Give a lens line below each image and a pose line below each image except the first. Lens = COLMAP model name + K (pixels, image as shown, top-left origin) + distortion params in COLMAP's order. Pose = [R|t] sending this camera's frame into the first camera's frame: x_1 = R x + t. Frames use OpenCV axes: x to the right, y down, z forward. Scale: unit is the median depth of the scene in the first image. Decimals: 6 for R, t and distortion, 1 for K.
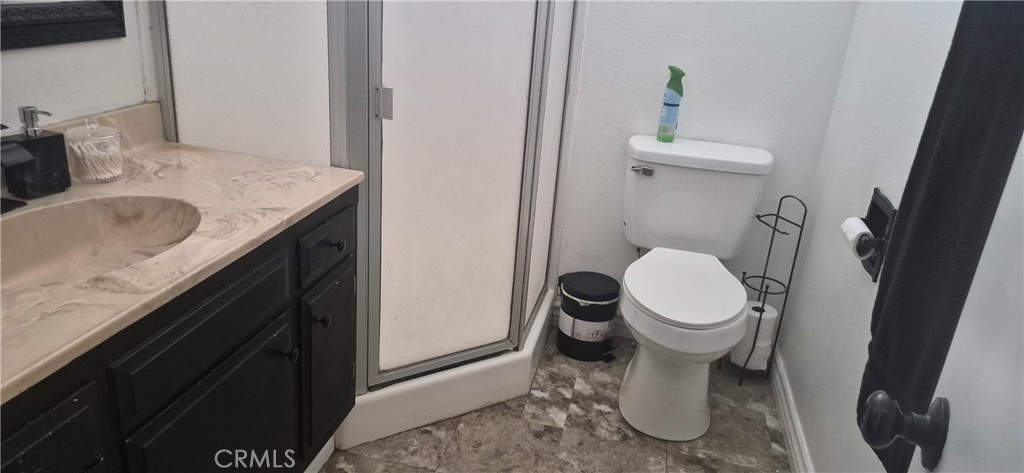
lens RADIAL K [[720.7, 0, 512.0], [0, 720.7, 236.5], [0, 0, 1]] dist [0.116125, -0.176778]
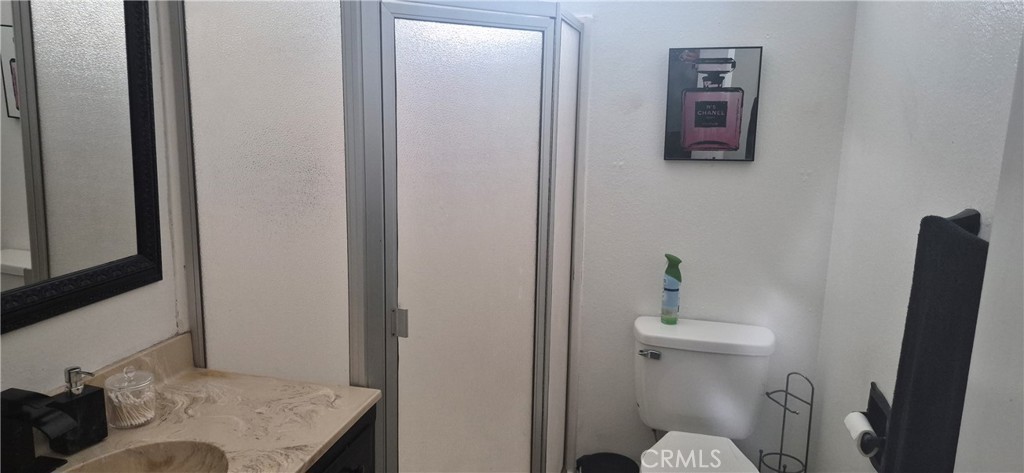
lens RADIAL K [[719.9, 0, 518.4], [0, 719.9, 235.6], [0, 0, 1]] dist [0.099788, -0.156147]
pose [[0.998524, -0.053803, -0.007472, 0.013596], [0.051517, 0.981625, -0.183735, -0.107631], [0.017220, 0.183079, 0.982947, -0.068710]]
